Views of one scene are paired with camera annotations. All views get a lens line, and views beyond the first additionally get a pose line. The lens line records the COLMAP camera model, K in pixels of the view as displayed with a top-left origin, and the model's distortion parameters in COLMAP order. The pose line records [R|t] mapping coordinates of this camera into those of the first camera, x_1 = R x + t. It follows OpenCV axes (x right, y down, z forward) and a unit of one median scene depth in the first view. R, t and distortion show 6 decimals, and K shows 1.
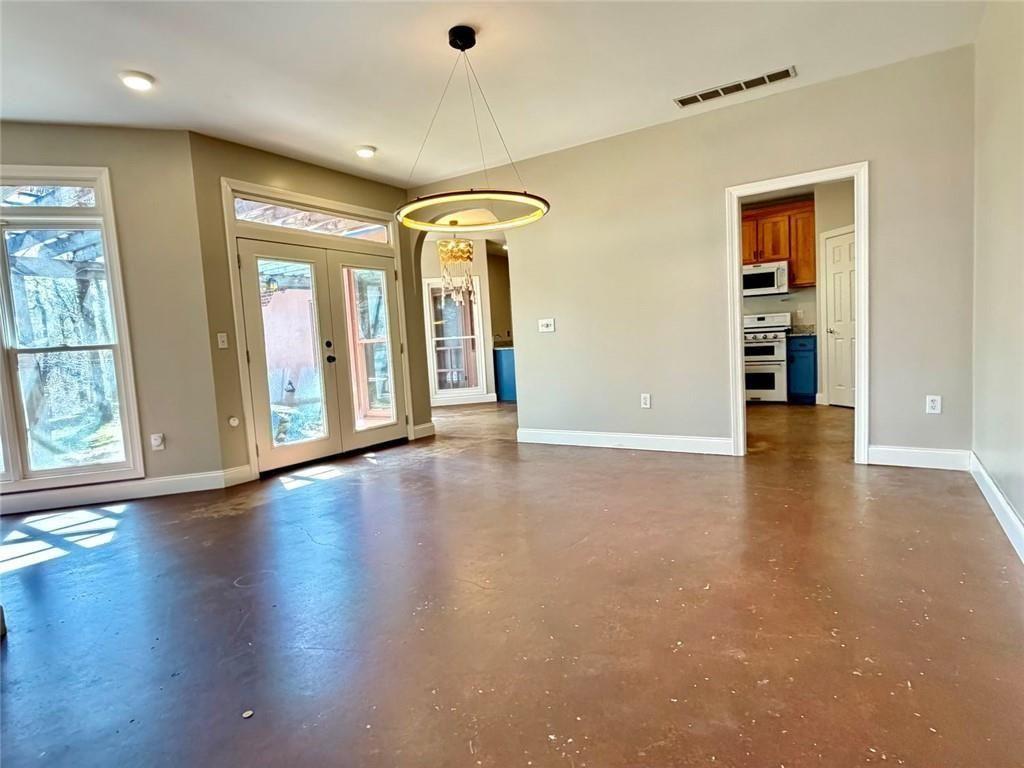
lens RADIAL K [[546.2, 0, 520.9], [0, 546.2, 382.2], [0, 0, 1]] dist [-0.004356, 0.000240]
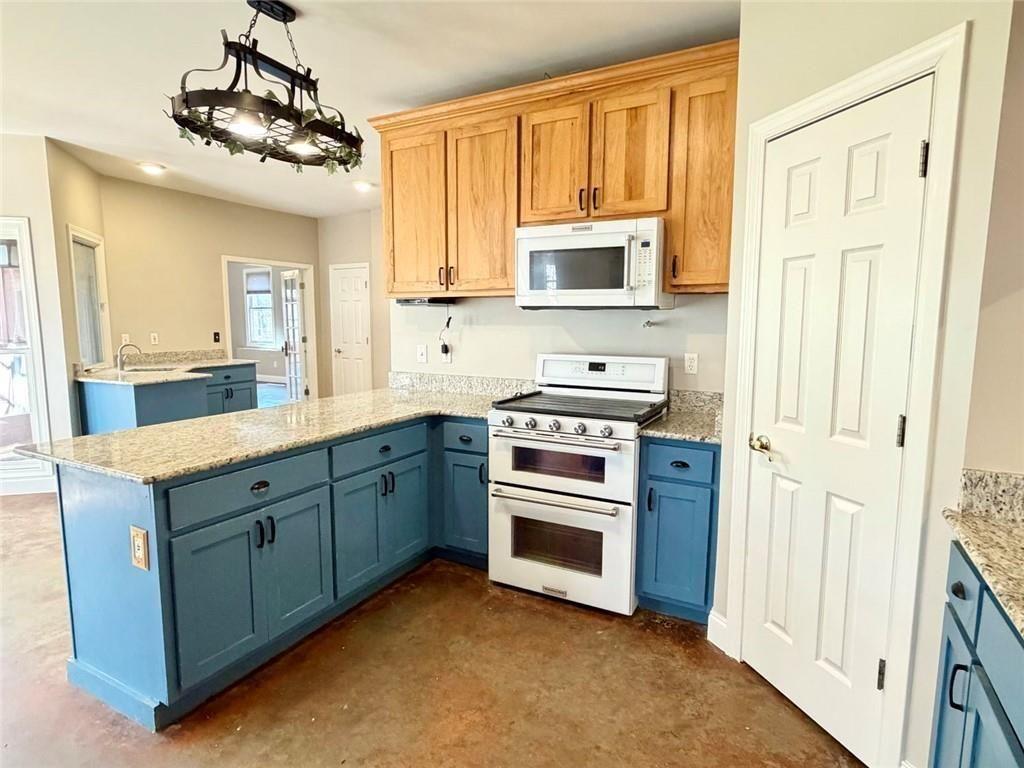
lens RADIAL K [[546.2, 0, 505.7], [0, 546.2, 382.0], [0, 0, 1]] dist [-0.004356, 0.000240]
pose [[0.996304, 0.045619, 0.072783, 0.367484], [-0.048664, 0.997989, 0.040620, -0.124942], [-0.070784, -0.044012, 0.996520, 0.647769]]
